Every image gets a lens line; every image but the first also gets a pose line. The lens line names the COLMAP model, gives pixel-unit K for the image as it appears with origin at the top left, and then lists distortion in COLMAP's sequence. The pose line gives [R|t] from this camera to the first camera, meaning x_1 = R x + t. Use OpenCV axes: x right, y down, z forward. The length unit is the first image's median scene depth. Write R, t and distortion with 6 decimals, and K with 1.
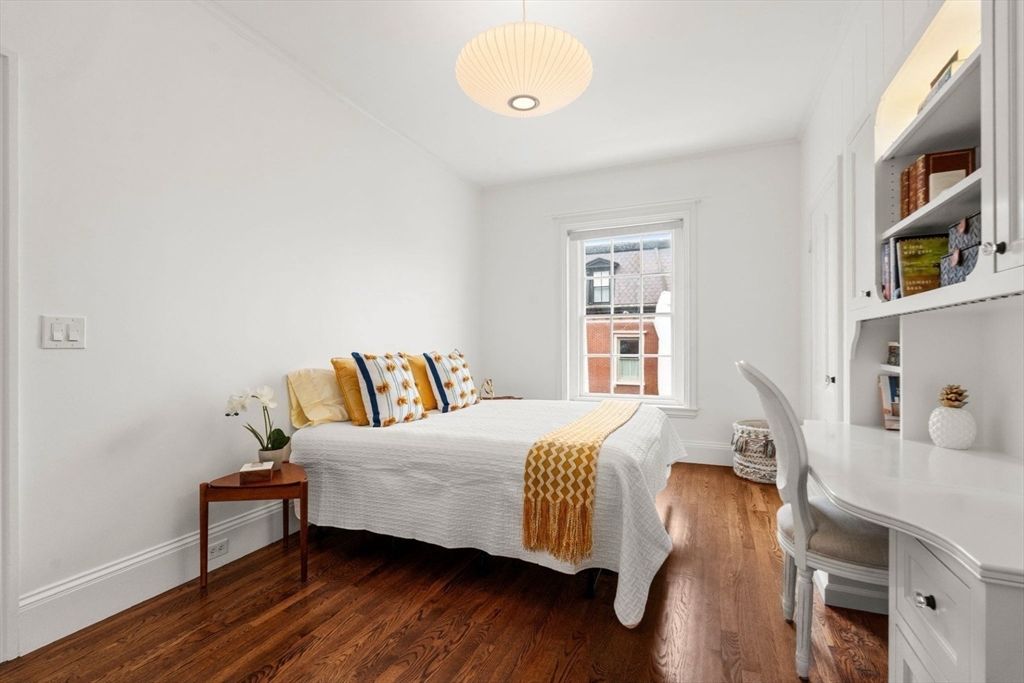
lens RADIAL K [[452.5, 0, 513.2], [0, 452.5, 345.8], [0, 0, 1]] dist [-0.000677, -0.000014]
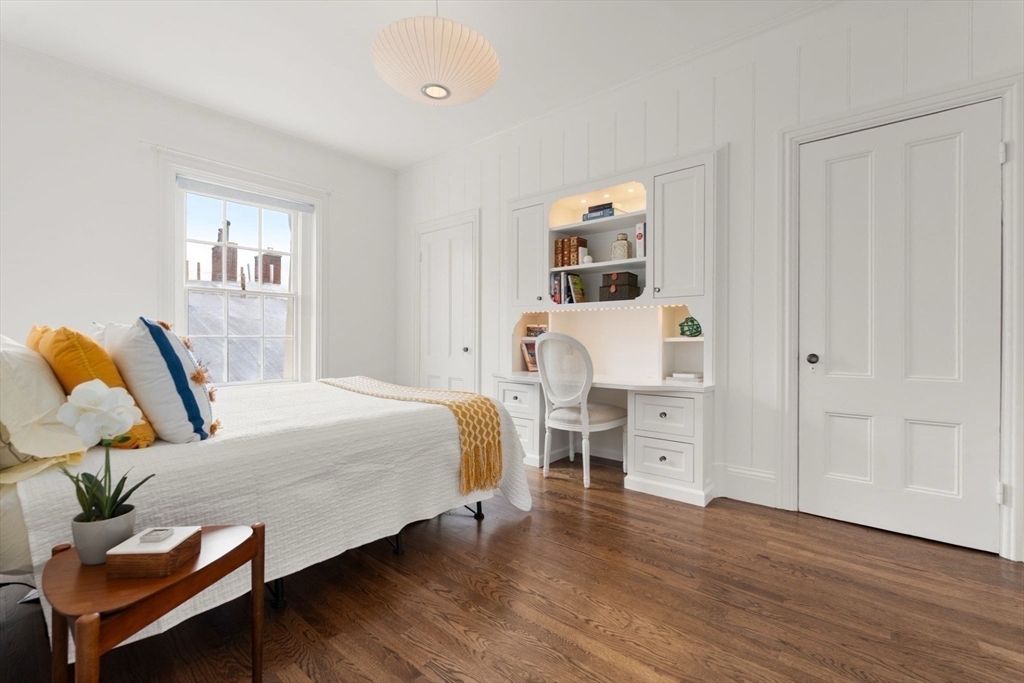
lens RADIAL K [[452.5, 0, 512.8], [0, 452.5, 340.0], [0, 0, 1]] dist [-0.000677, -0.000014]
pose [[0.296631, -0.000733, 0.954992, -1.007876], [-0.003855, 0.999991, 0.001965, 0.052841], [-0.954984, -0.004264, 0.296625, 0.532616]]
